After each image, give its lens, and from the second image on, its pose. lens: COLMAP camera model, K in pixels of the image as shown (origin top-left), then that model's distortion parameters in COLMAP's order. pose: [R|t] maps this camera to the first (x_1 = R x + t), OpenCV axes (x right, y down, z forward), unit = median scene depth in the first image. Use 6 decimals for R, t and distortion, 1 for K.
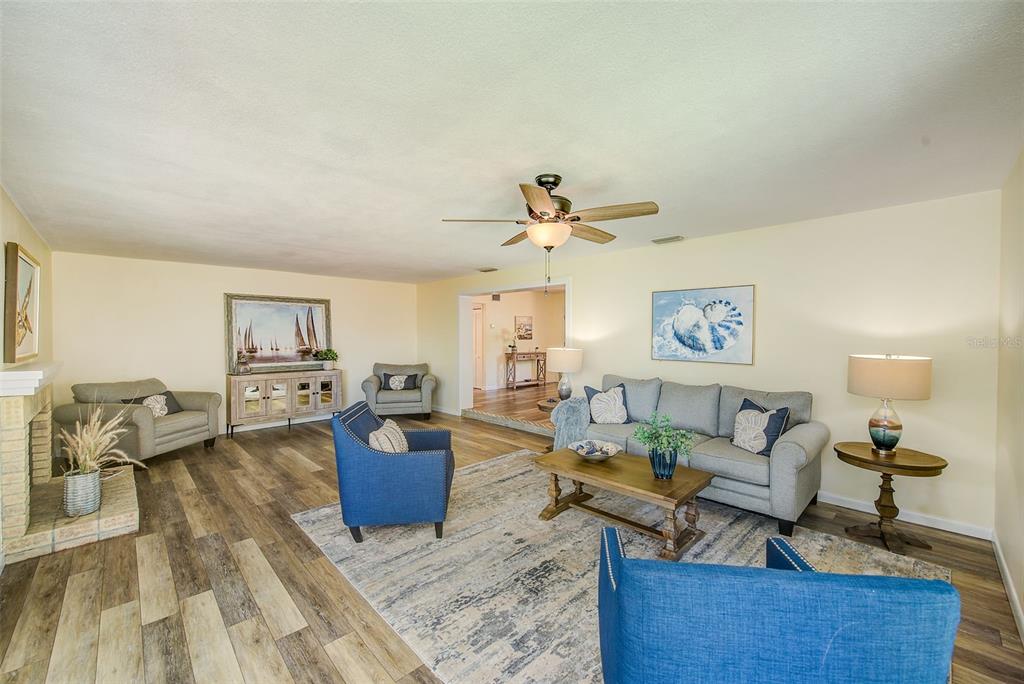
lens RADIAL K [[406.1, 0, 515.9], [0, 406.1, 340.5], [0, 0, 1]] dist [0.000351, 0.000075]
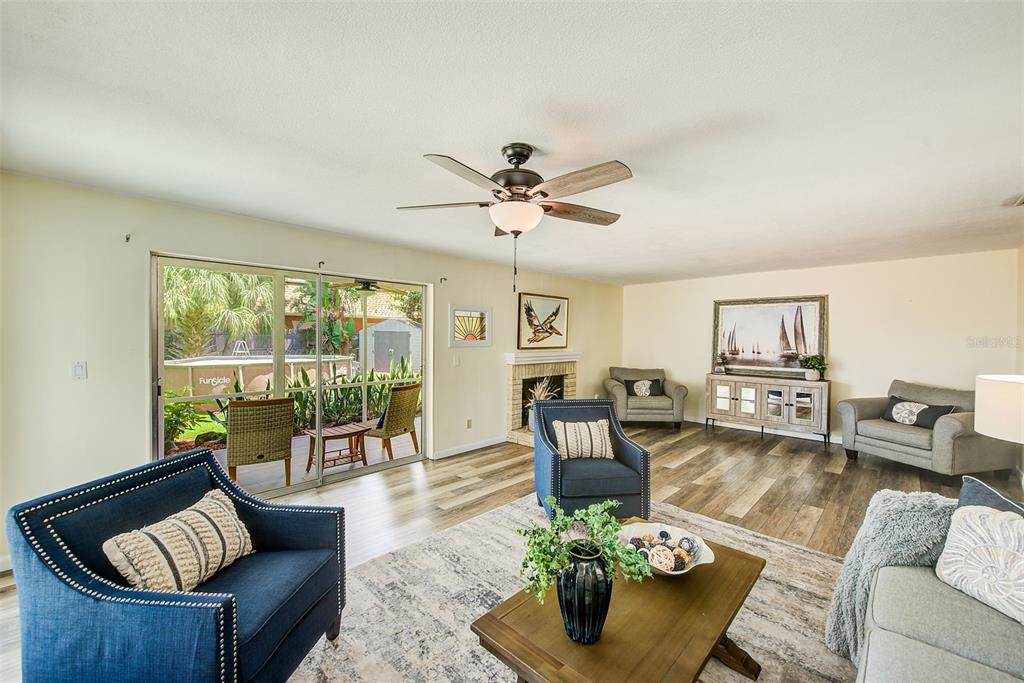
lens RADIAL K [[406.1, 0, 515.9], [0, 406.1, 340.0], [0, 0, 1]] dist [0.000351, 0.000075]
pose [[0.028685, 0.011751, -0.999519, 0.542500], [-0.020007, 0.999737, 0.011180, -0.011664], [0.999388, 0.019677, 0.028912, 0.576045]]
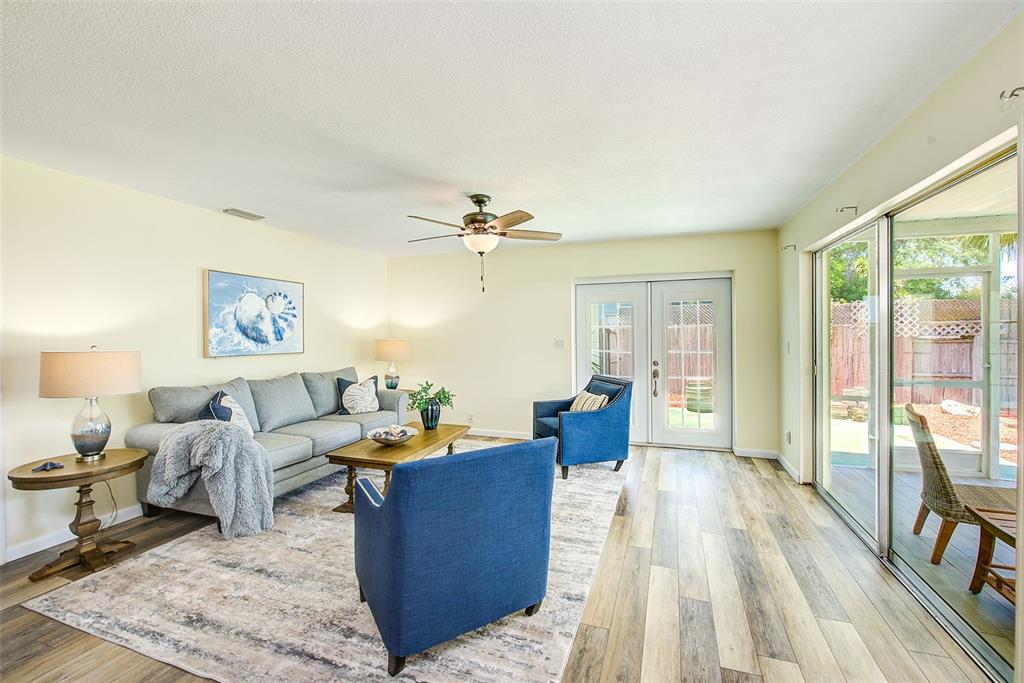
lens RADIAL K [[422.1, 0, 524.4], [0, 422.1, 336.7], [0, 0, 1]] dist [0.000108, 0.000283]
pose [[-0.450251, -0.000728, 0.892902, -0.665268], [0.023984, 0.999629, 0.012909, 0.011772], [-0.892580, 0.027228, -0.450066, 0.862930]]
